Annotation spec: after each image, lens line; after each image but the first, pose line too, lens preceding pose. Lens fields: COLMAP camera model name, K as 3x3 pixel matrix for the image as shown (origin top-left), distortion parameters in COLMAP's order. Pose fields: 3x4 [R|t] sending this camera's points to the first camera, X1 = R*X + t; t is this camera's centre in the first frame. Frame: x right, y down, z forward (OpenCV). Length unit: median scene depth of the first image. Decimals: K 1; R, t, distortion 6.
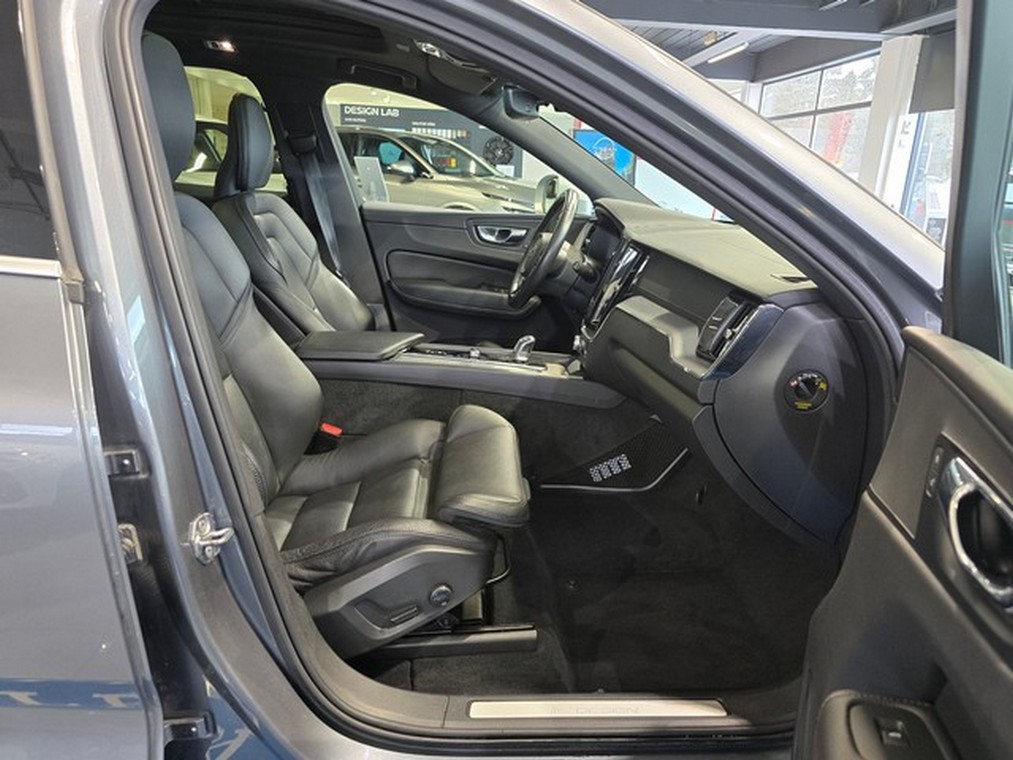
lens RADIAL K [[711.3, 0, 509.4], [0, 711.3, 378.6], [0, 0, 1]] dist [0.042562, -0.051057]
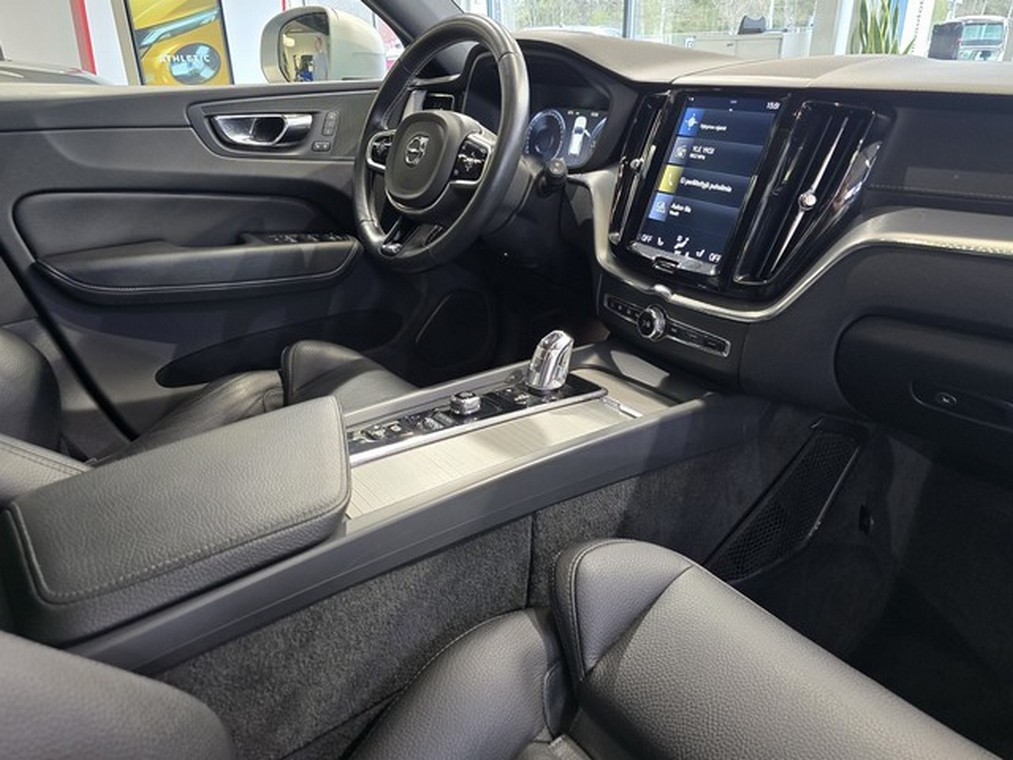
lens RADIAL K [[711.3, 0, 519.3], [0, 711.3, 377.1], [0, 0, 1]] dist [0.042562, -0.051057]
pose [[0.805971, -0.289692, 0.516226, -0.180467], [0.220268, 0.956215, 0.192703, -0.091603], [-0.549448, -0.041605, 0.834491, 0.467458]]
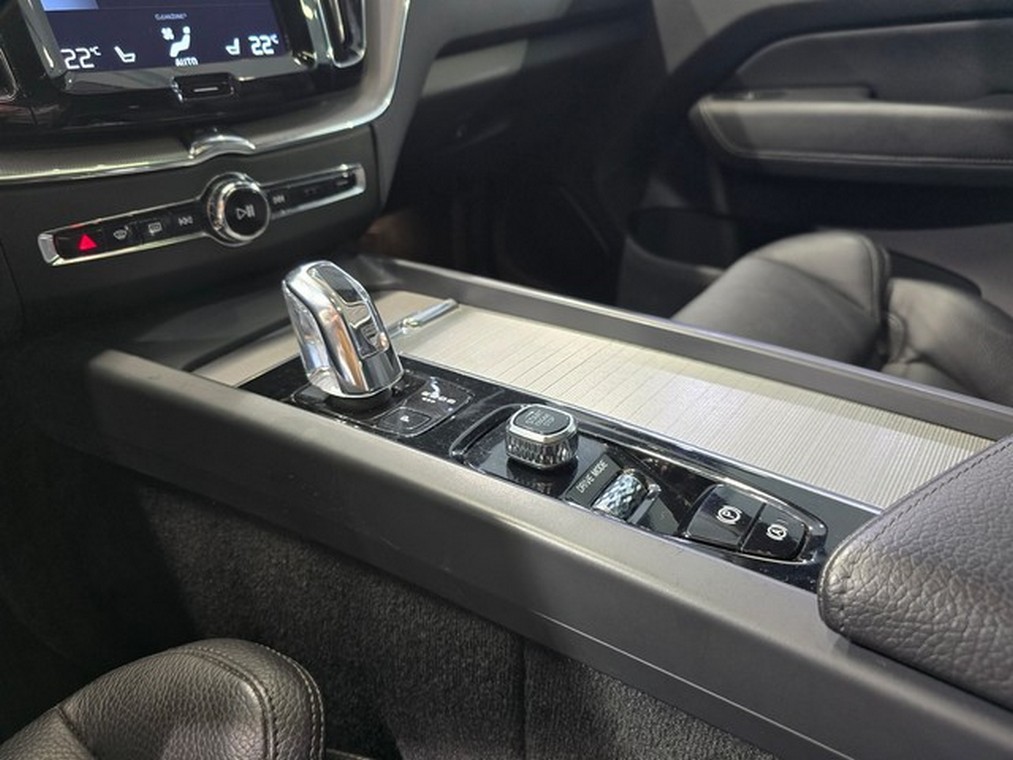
lens RADIAL K [[711.3, 0, 495.8], [0, 711.3, 383.5], [0, 0, 1]] dist [0.042562, -0.051057]
pose [[-0.781334, -0.368695, 0.503568, -0.094868], [0.133432, 0.689517, 0.711872, -0.126525], [-0.609683, 0.623402, -0.489547, 0.812655]]
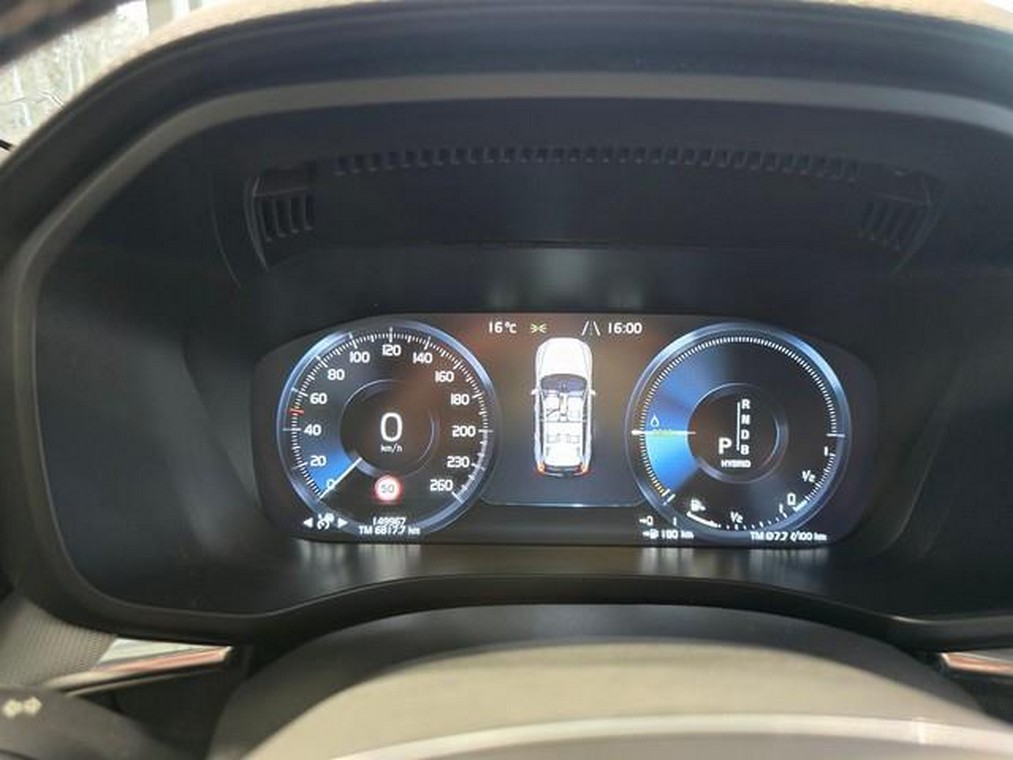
lens RADIAL K [[711.3, 0, 519.2], [0, 711.3, 371.7], [0, 0, 1]] dist [0.042562, -0.051057]
pose [[0.052350, -0.337561, 0.939847, 0.030762], [0.294499, 0.904501, 0.308462, -0.199055], [-0.954217, 0.260635, 0.146762, 0.855918]]
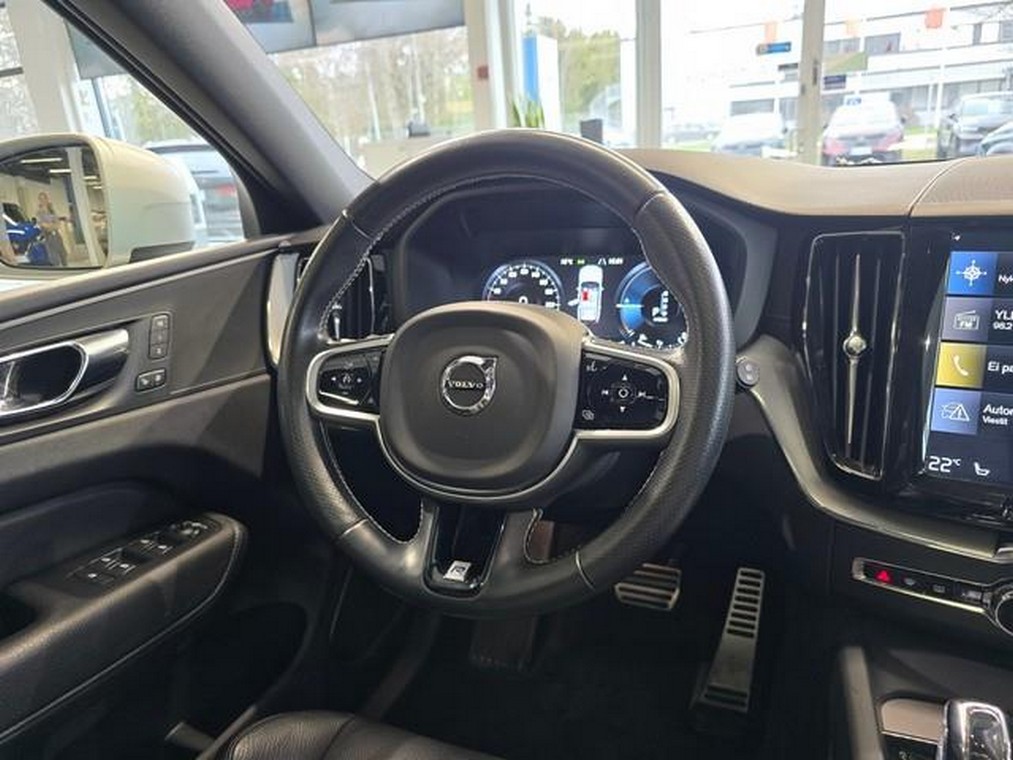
lens RADIAL K [[711.3, 0, 507.8], [0, 711.3, 386.1], [0, 0, 1]] dist [0.042562, -0.051057]
pose [[0.438694, -0.363356, 0.821900, -0.147985], [0.358791, 0.909369, 0.210518, -0.192627], [-0.823903, 0.202538, 0.529304, 0.733082]]
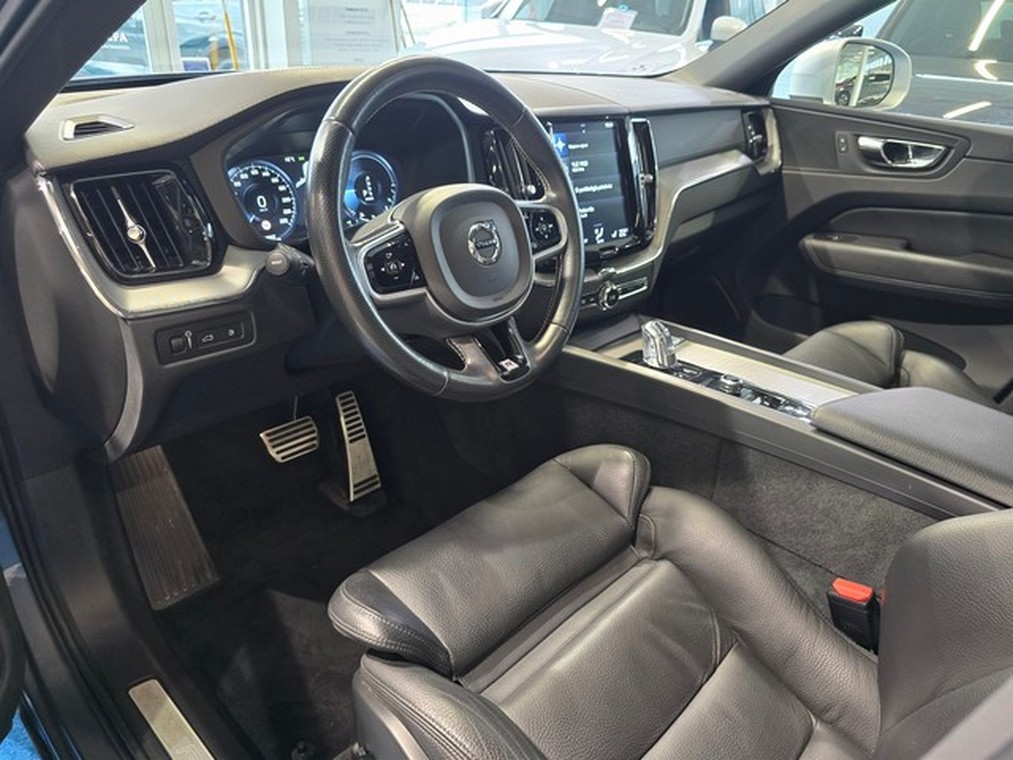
lens RADIAL K [[711.3, 0, 516.6], [0, 711.3, 392.3], [0, 0, 1]] dist [0.042562, -0.051057]
pose [[-0.684843, -0.421942, 0.594101, -0.202198], [0.126361, 0.734181, 0.667091, -0.314874], [-0.717651, 0.531924, -0.449481, 1.029682]]
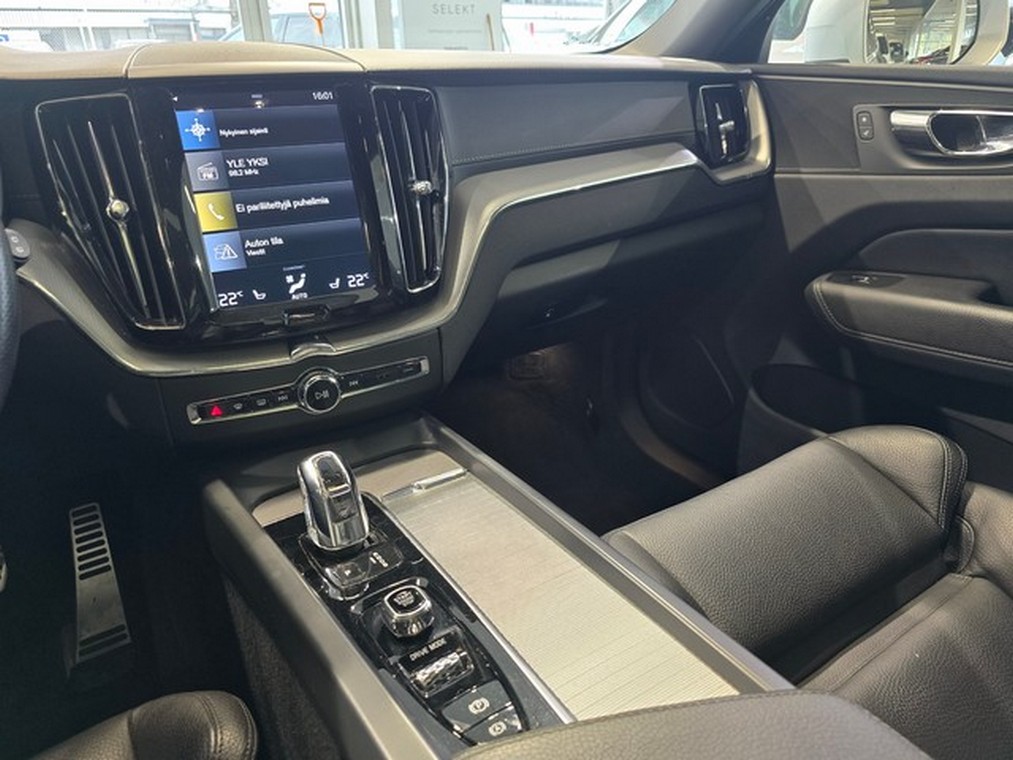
lens RADIAL K [[711.3, 0, 519.1], [0, 711.3, 374.6], [0, 0, 1]] dist [0.042562, -0.051057]
pose [[-0.519863, -0.390349, 0.759849, -0.174453], [0.246009, 0.783400, 0.570758, -0.174902], [-0.818060, 0.483645, -0.311231, 0.752981]]
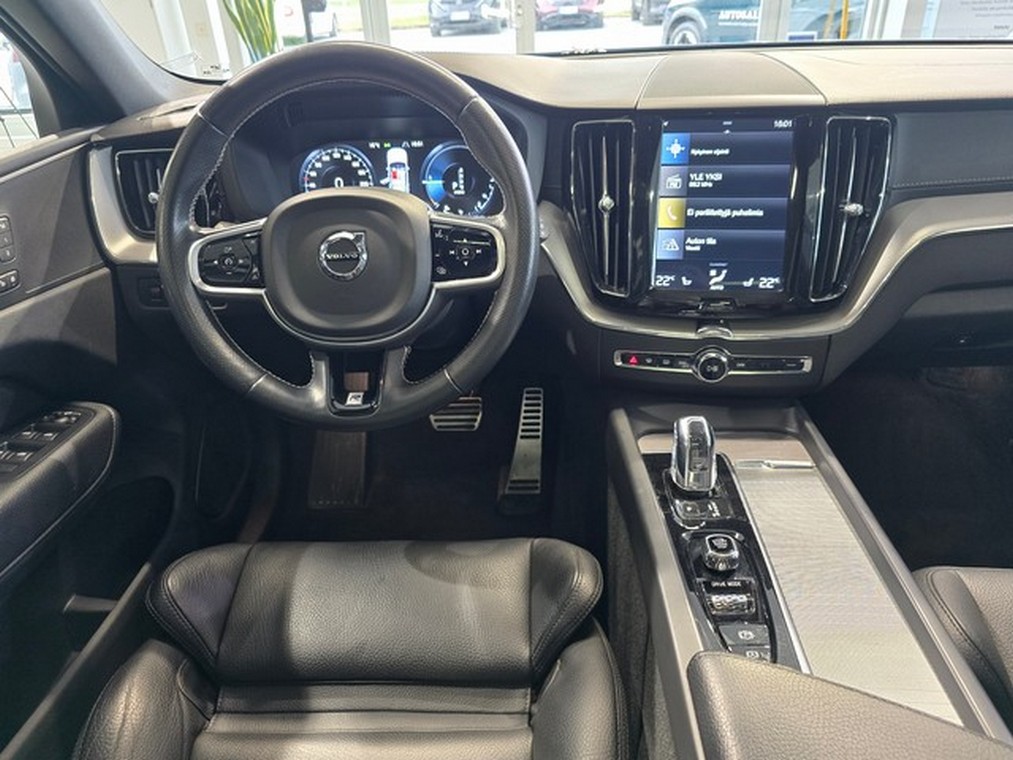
lens RADIAL K [[711.3, 0, 506.5], [0, 711.3, 377.7], [0, 0, 1]] dist [0.042562, -0.051057]
pose [[0.093222, -0.536777, 0.838559, -0.228584], [0.344337, 0.807636, 0.478703, -0.225145], [-0.934207, 0.244121, 0.260121, 0.737937]]
